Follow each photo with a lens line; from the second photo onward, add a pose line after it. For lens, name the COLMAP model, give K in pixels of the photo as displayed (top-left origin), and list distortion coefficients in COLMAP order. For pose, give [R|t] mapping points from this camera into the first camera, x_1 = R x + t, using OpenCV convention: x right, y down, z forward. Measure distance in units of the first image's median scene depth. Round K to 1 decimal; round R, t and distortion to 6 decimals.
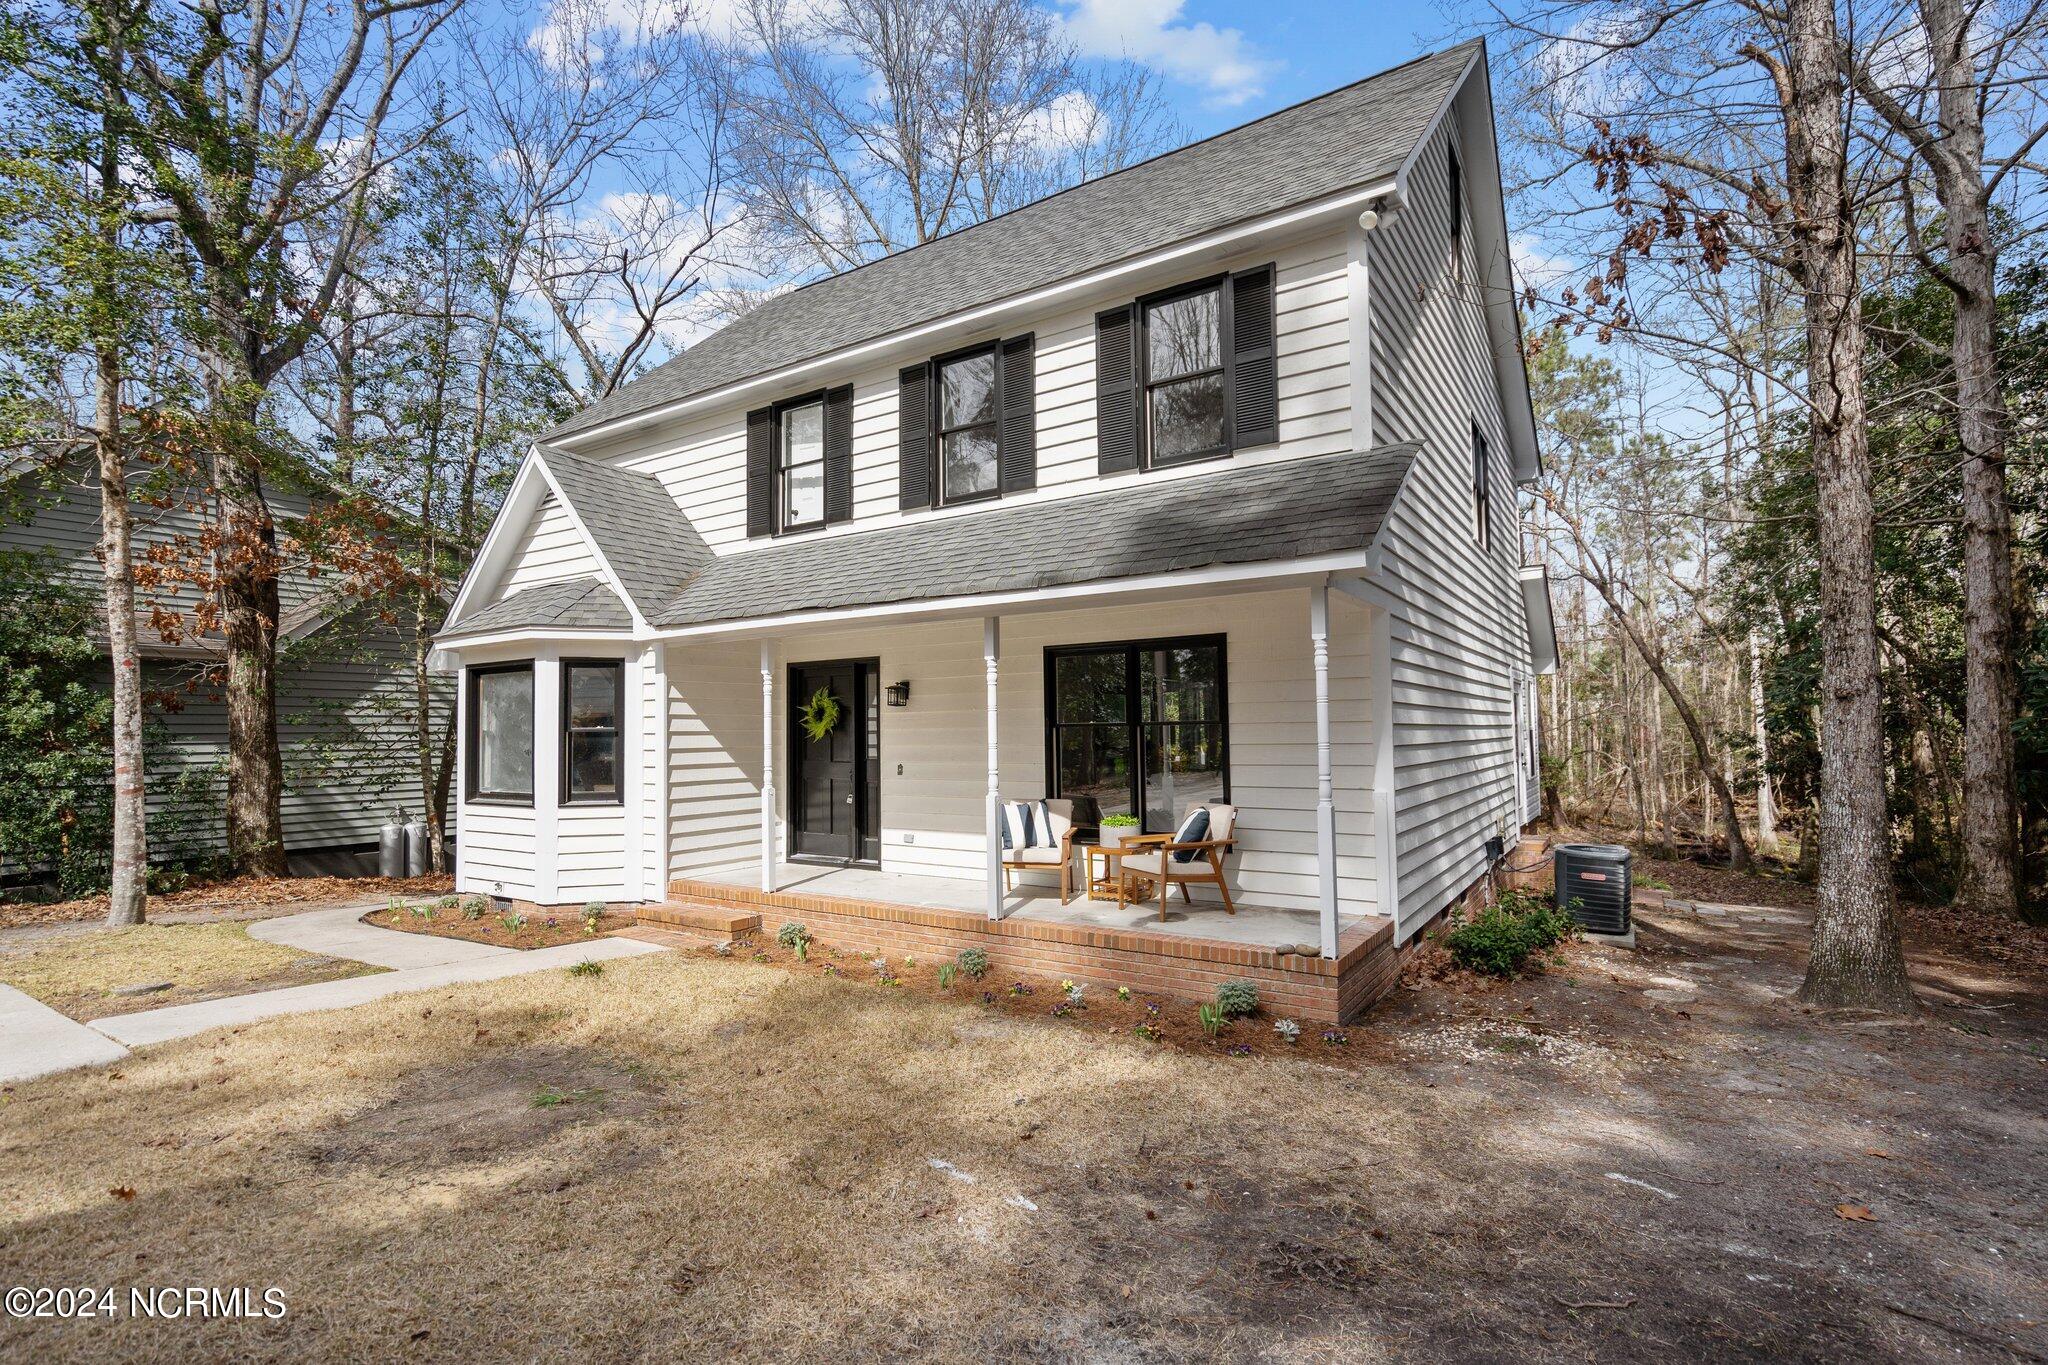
lens RADIAL K [[947.3, 0, 1013.8], [0, 947.3, 674.4], [0, 0, 1]] dist [-0.008949, 0.004231]
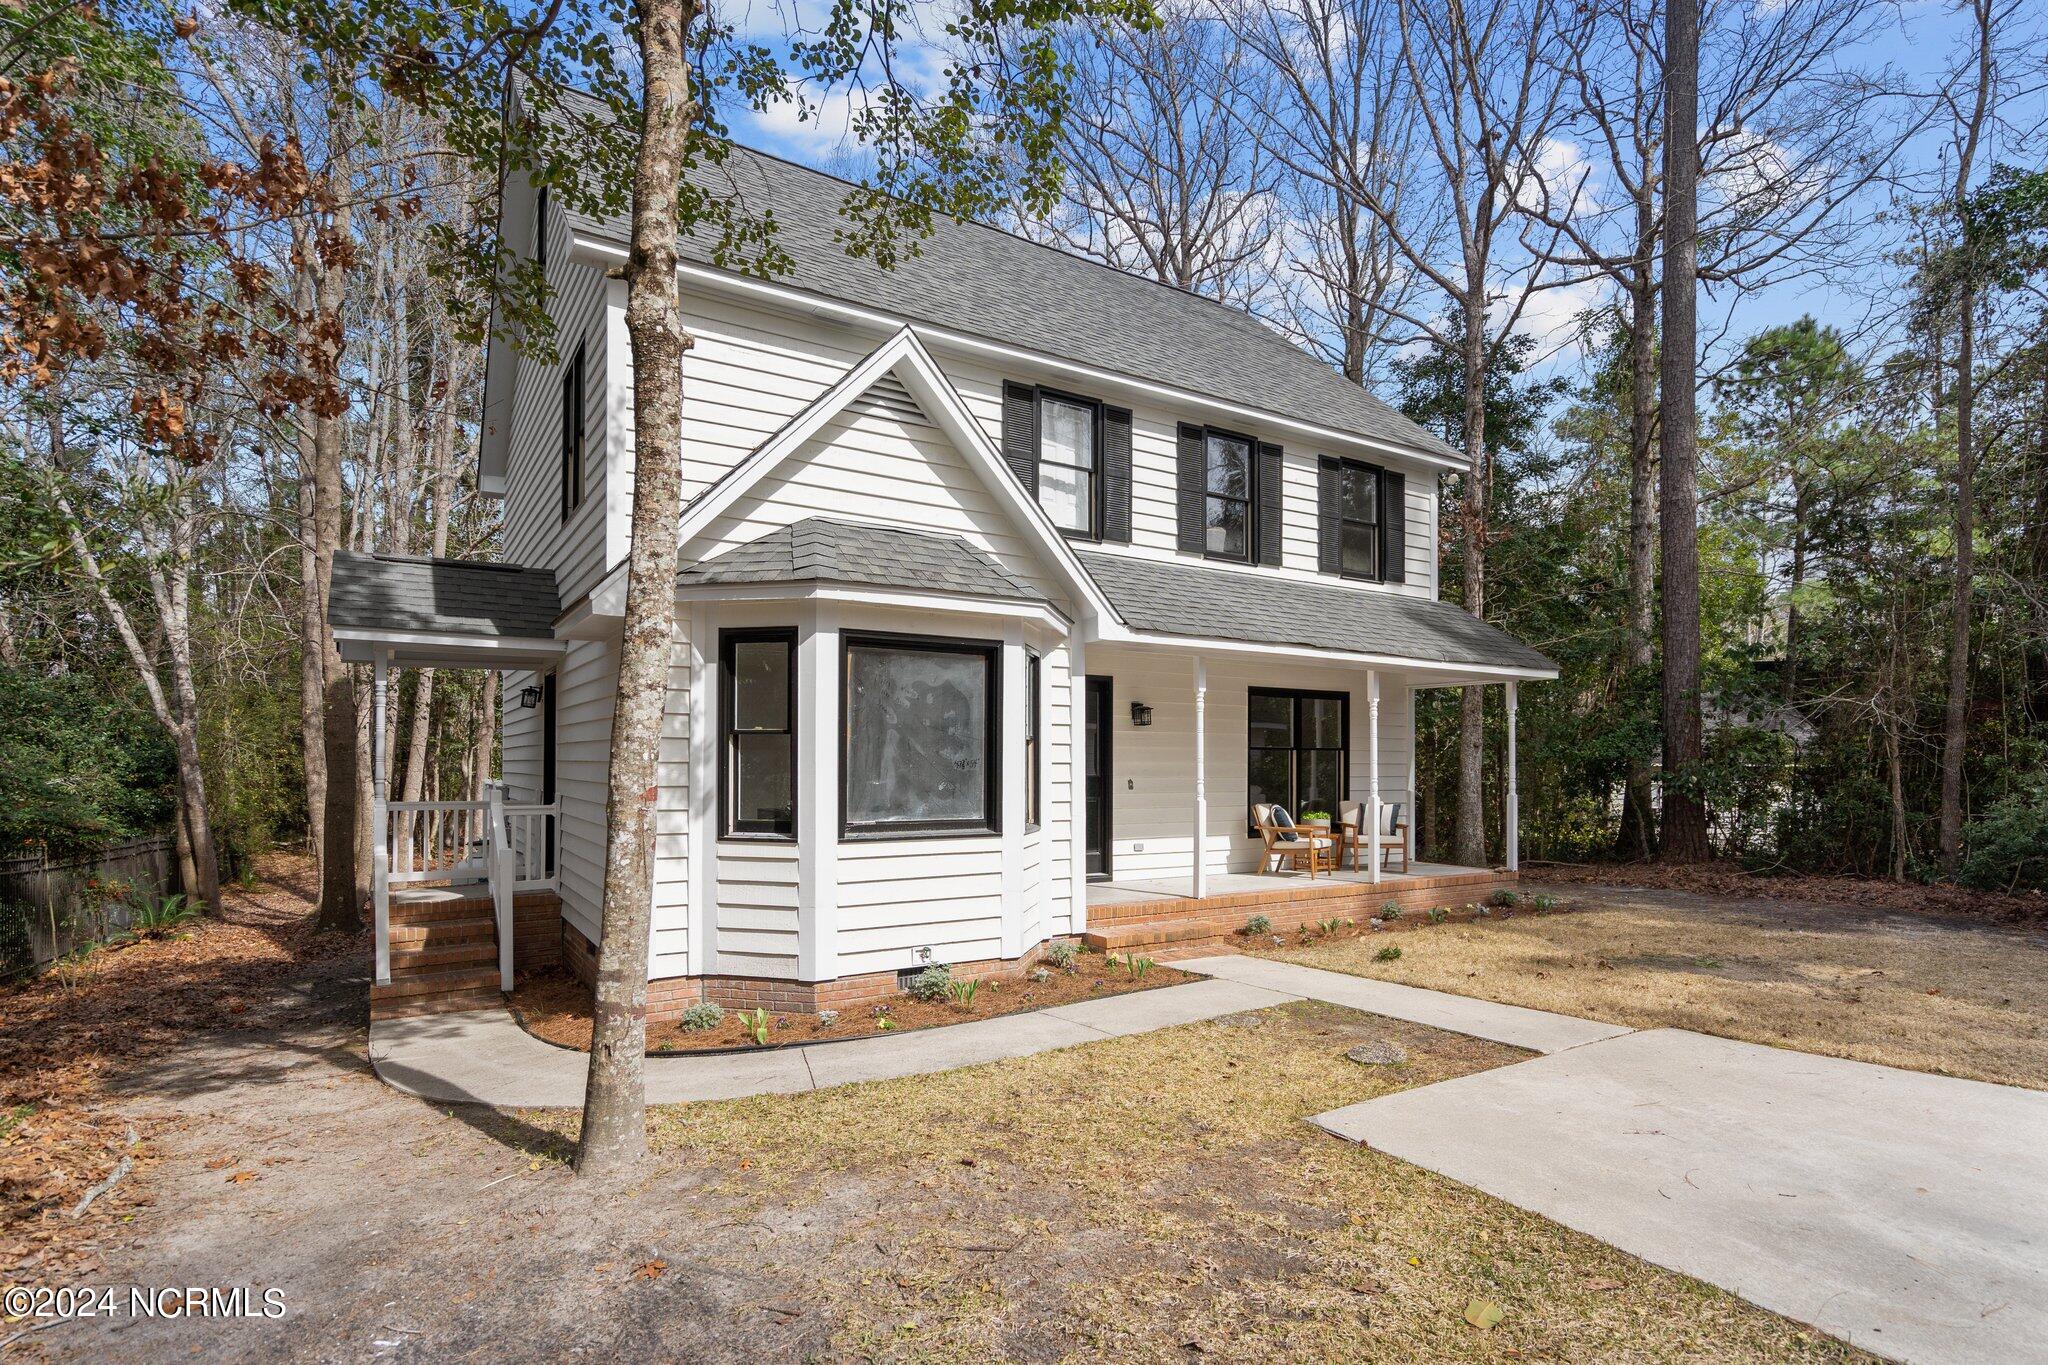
lens RADIAL K [[1038.7, 0, 1048.7], [0, 1038.7, 751.5], [0, 0, 1]] dist [0.001883, 0.000183]
pose [[0.395029, 0.024085, 0.918353, -1.249136], [-0.060155, 0.998189, -0.000303, 0.069322], [-0.916697, -0.055124, 0.395762, 0.623341]]
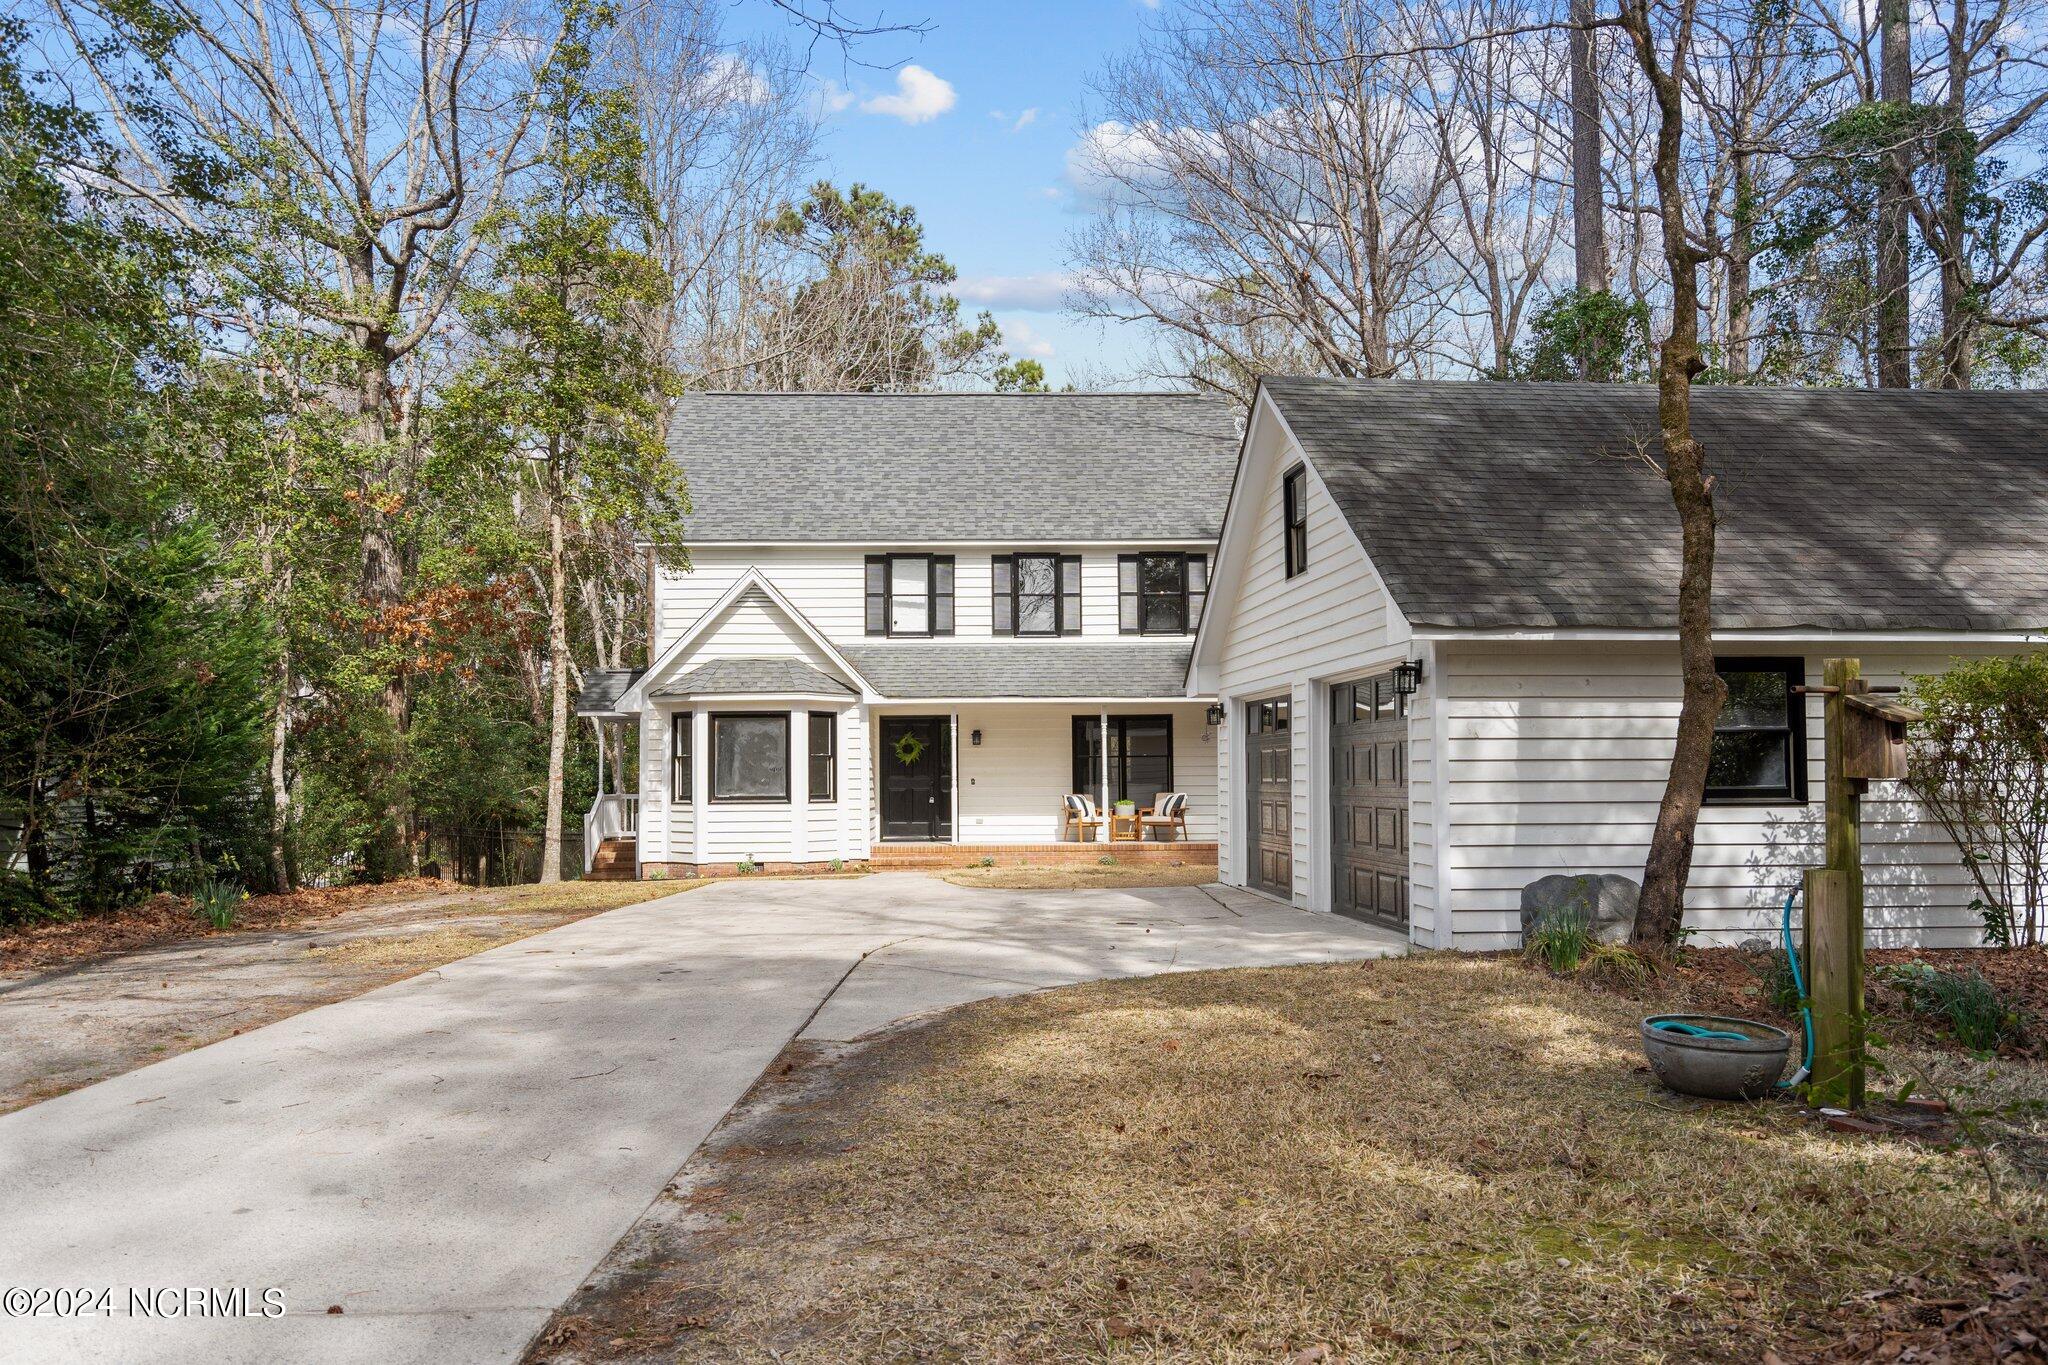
lens RADIAL K [[1528.1, 0, 1019.1], [0, 1528.1, 684.9], [0, 0, 1]] dist [0.007456, -0.003324]
pose [[0.813943, 0.041079, 0.579490, -1.681505], [-0.035354, 0.999151, -0.021171, -0.019550], [-0.579867, -0.003255, 0.814704, -1.325167]]
